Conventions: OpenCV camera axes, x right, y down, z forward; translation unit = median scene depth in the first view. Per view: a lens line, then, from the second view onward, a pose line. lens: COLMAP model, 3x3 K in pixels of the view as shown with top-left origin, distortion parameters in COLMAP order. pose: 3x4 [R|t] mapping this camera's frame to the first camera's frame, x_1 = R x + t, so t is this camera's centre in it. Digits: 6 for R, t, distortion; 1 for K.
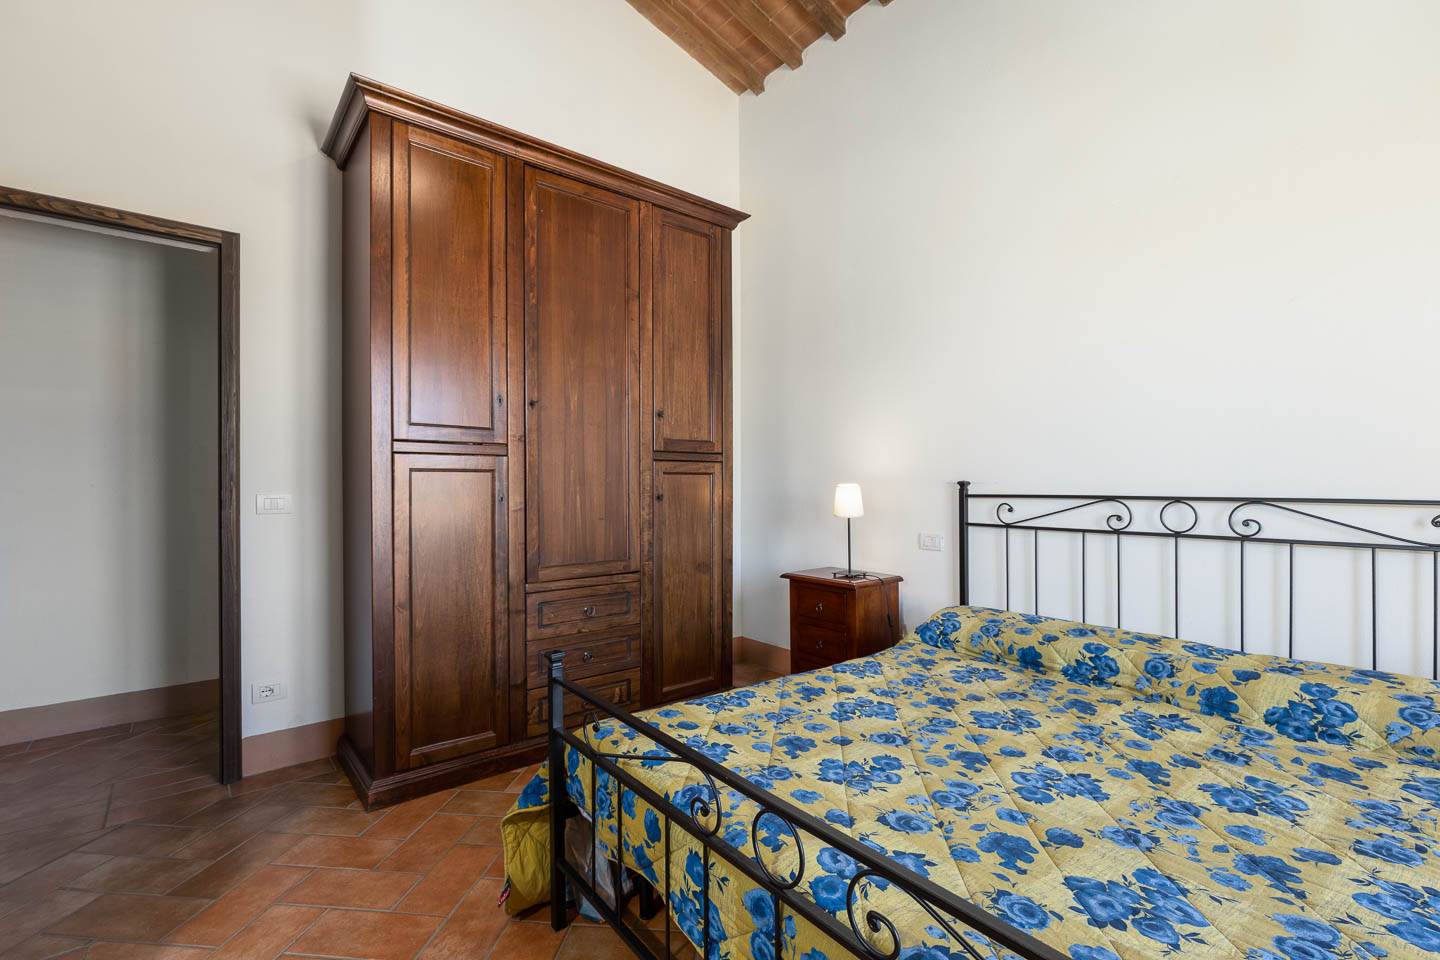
lens RADIAL K [[648.1, 0, 736.0], [0, 648.1, 498.2], [0, 0, 1]] dist [0.003087, -0.000944]
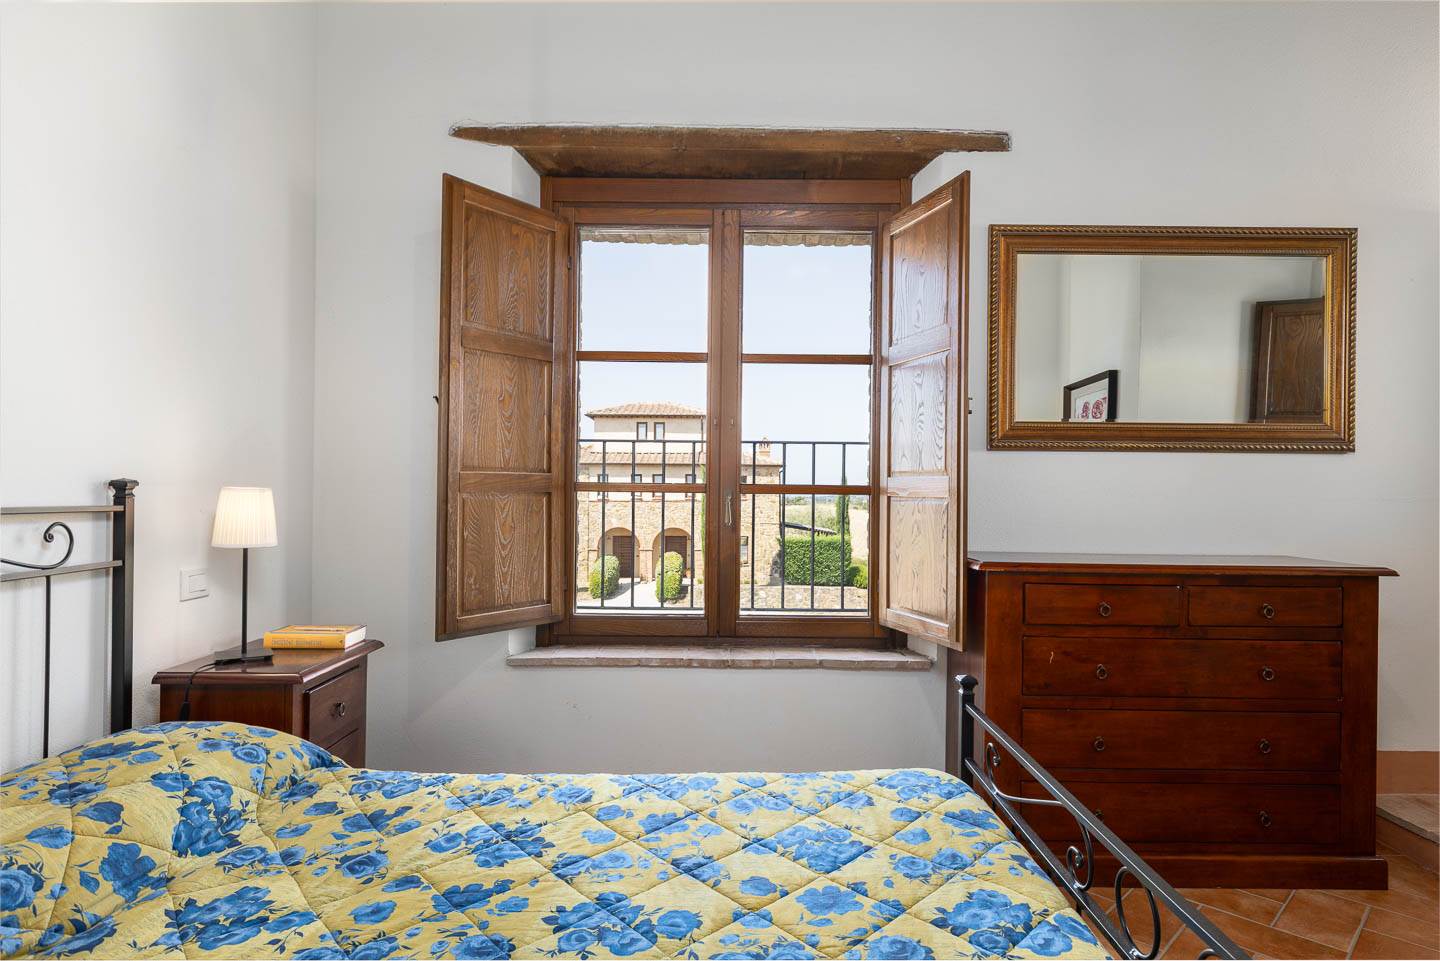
lens RADIAL K [[824.1, 0, 730.1], [0, 824.1, 482.7], [0, 0, 1]] dist [0.005357, -0.003250]
pose [[-0.772039, -0.004753, 0.635557, -0.108426], [0.002791, 0.999937, 0.010868, -0.028054], [-0.635569, 0.010164, -0.771977, 1.089311]]
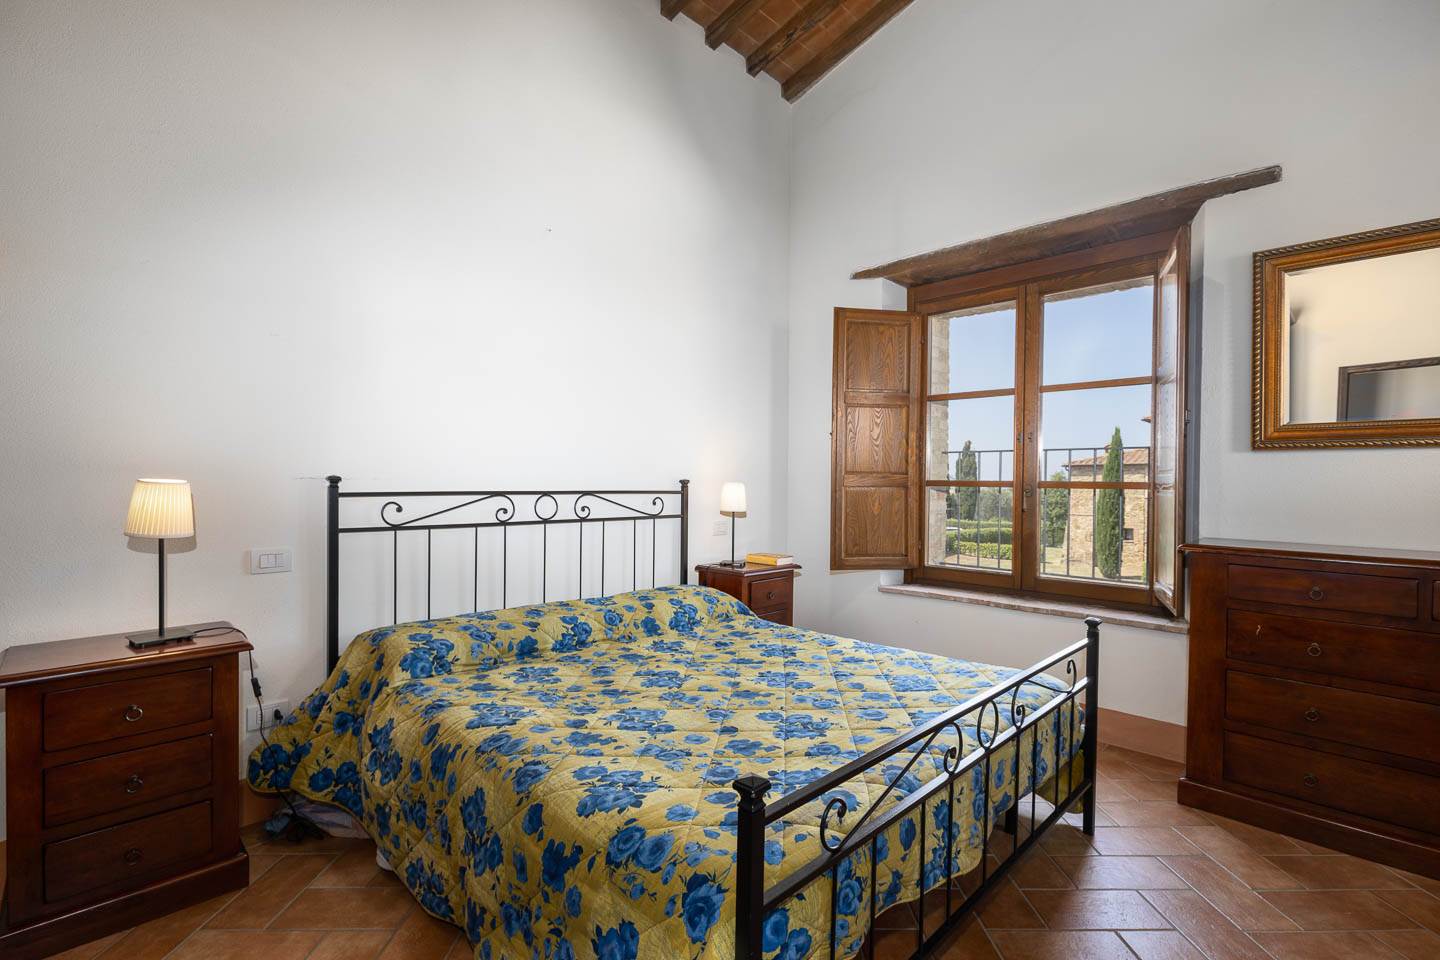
lens RADIAL K [[648.1, 0, 727.1], [0, 648.1, 482.0], [0, 0, 1]] dist [0.003087, -0.000944]
pose [[-0.109520, -0.004381, 0.993975, -0.690890], [0.011688, 0.999915, 0.005695, -0.025884], [-0.993916, 0.012241, -0.109459, 0.877893]]
